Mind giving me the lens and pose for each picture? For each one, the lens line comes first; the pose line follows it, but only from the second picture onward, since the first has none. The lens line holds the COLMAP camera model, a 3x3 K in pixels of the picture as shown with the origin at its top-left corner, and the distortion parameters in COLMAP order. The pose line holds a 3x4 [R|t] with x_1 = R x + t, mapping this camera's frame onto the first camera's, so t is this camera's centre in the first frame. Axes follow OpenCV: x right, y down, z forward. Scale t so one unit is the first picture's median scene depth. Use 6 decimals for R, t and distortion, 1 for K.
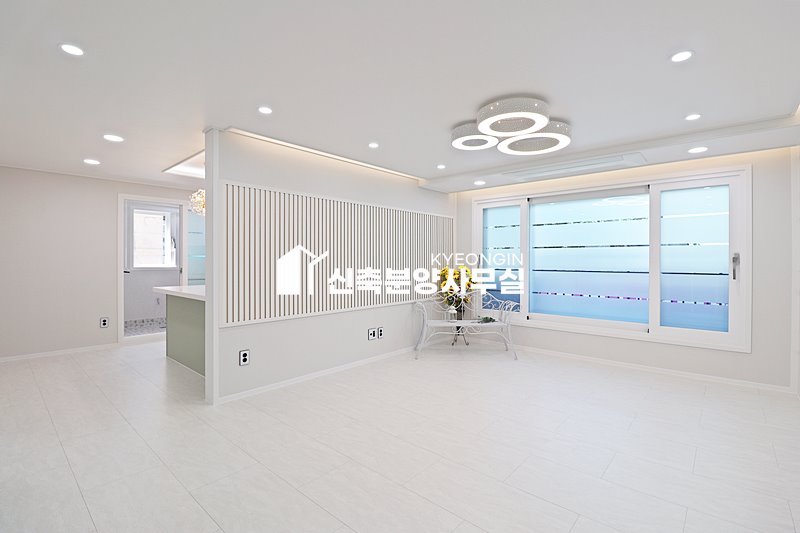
lens RADIAL K [[370.6, 0, 407.2], [0, 370.6, 260.4], [0, 0, 1]] dist [-0.009030, -0.005324]
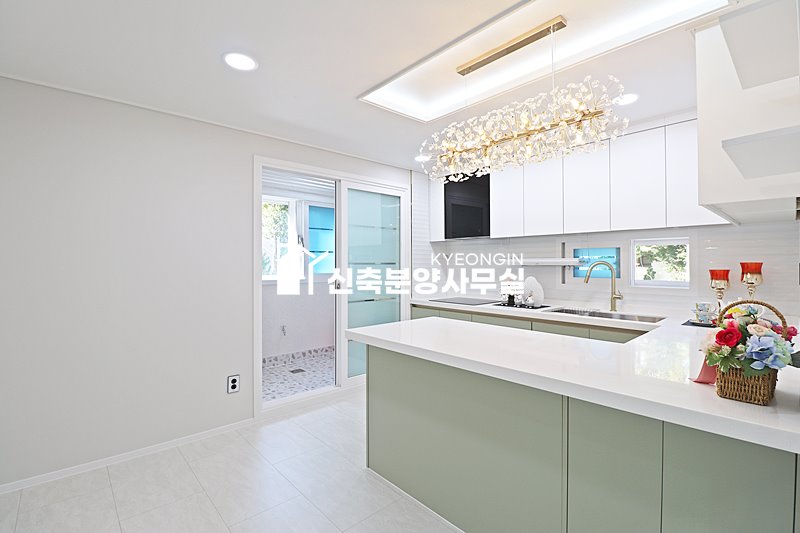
lens RADIAL K [[370.6, 0, 399.1], [0, 370.6, 261.6], [0, 0, 1]] dist [-0.009030, -0.005324]
pose [[0.992268, -0.003228, -0.124074, -0.535913], [0.003266, 0.999995, 0.000107, -0.019045], [0.124073, -0.000511, 0.992273, 0.500342]]
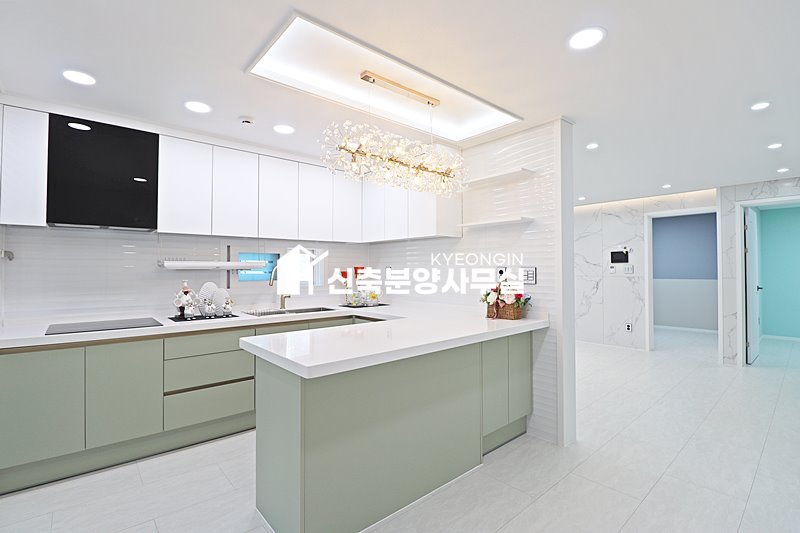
lens RADIAL K [[370.6, 0, 405.3], [0, 370.6, 265.5], [0, 0, 1]] dist [-0.009030, -0.005324]
pose [[0.140032, 0.009349, 0.990103, -1.076193], [0.001069, 0.999953, -0.009594, -0.007741], [-0.990146, 0.002402, 0.140015, 0.939620]]
